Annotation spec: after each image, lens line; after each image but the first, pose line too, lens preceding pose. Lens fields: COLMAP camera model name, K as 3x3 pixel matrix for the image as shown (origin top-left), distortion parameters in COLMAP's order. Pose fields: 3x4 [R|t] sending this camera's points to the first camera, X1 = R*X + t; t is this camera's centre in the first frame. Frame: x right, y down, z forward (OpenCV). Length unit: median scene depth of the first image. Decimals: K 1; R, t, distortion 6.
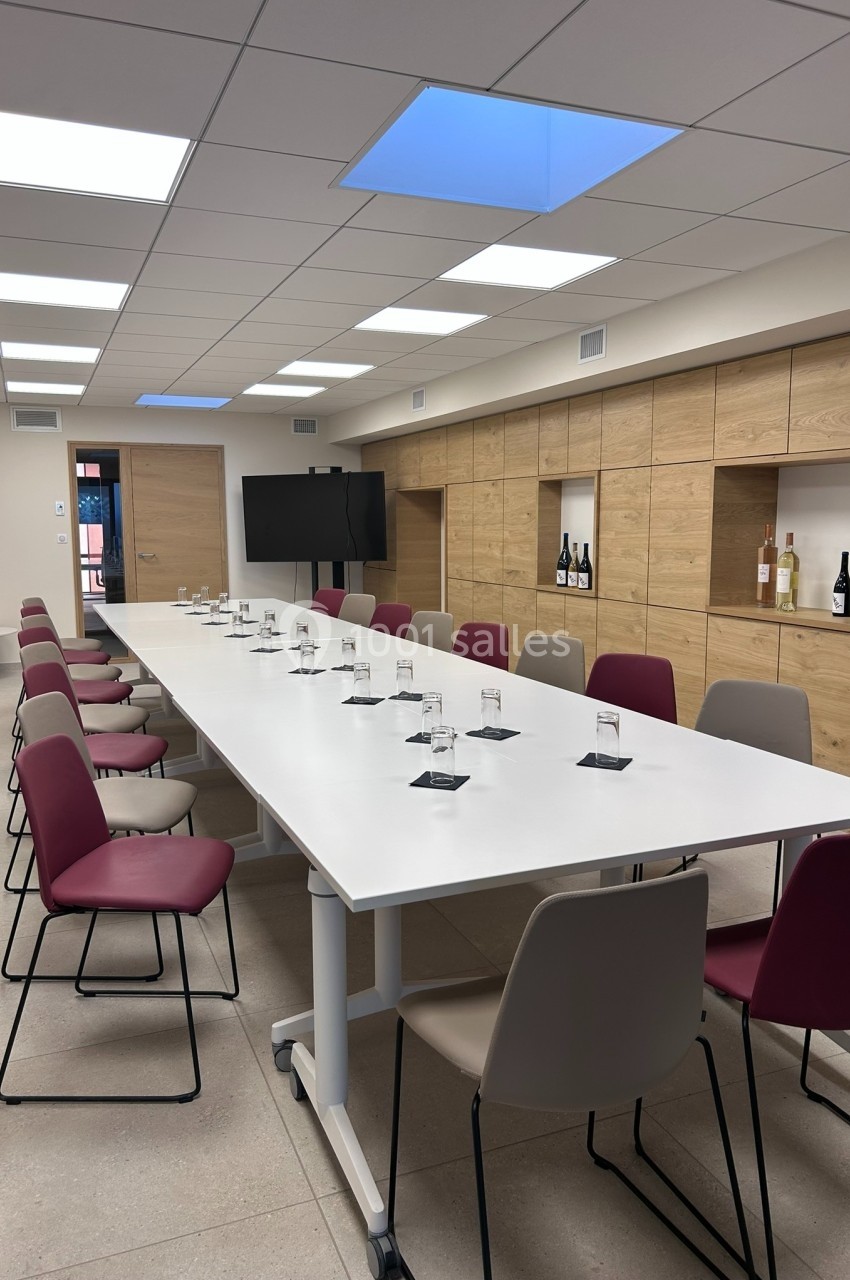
lens RADIAL K [[959.6, 0, 425.0], [0, 959.6, 640.0], [0, 0, 1]] dist [0.008859, -0.002790]
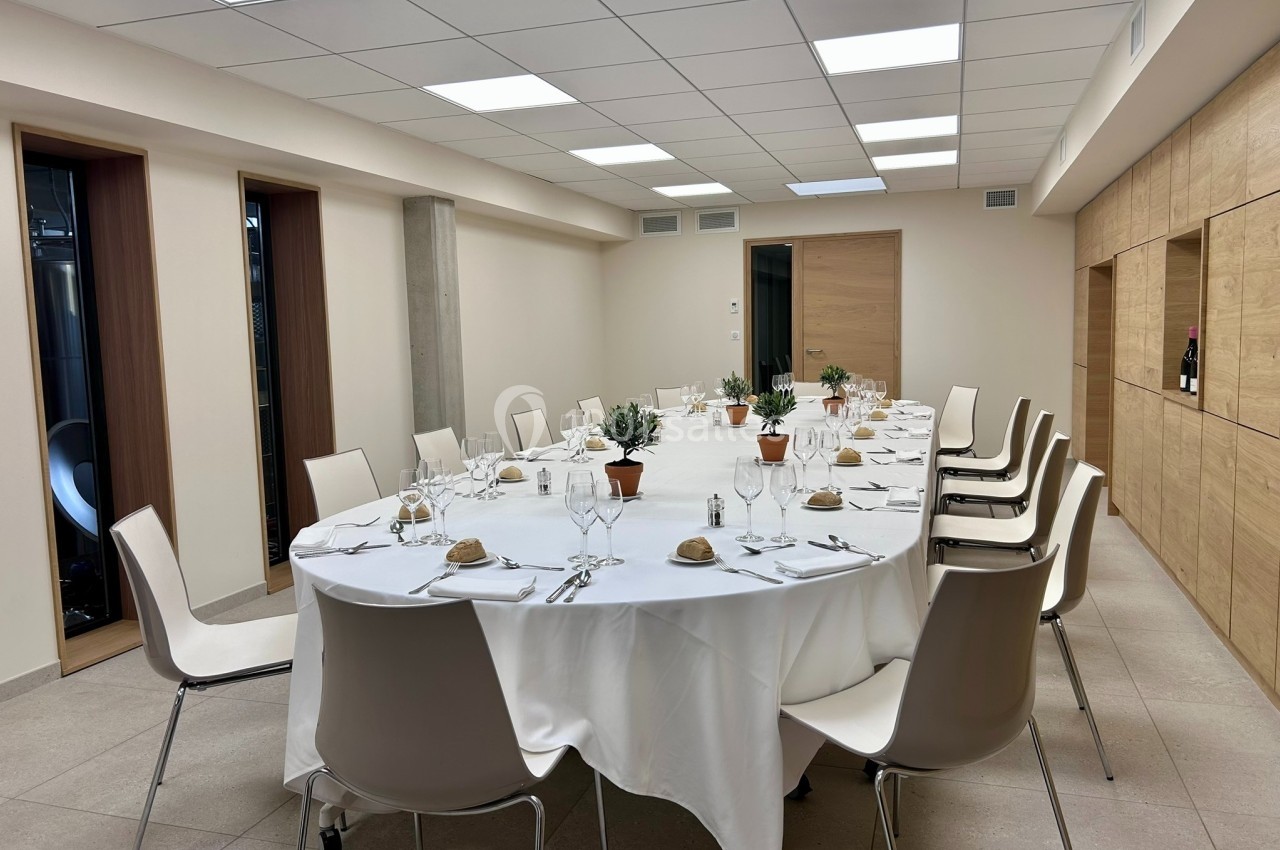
lens RADIAL K [[959.6, 0, 640.0], [0, 959.6, 425.0], [0, 0, 1]] dist [0.008859, -0.002790]
pose [[0.763187, 0.042834, -0.644757, 0.222278], [-0.050193, 0.998715, 0.006936, -0.013536], [0.644226, 0.027069, 0.764356, 0.171322]]
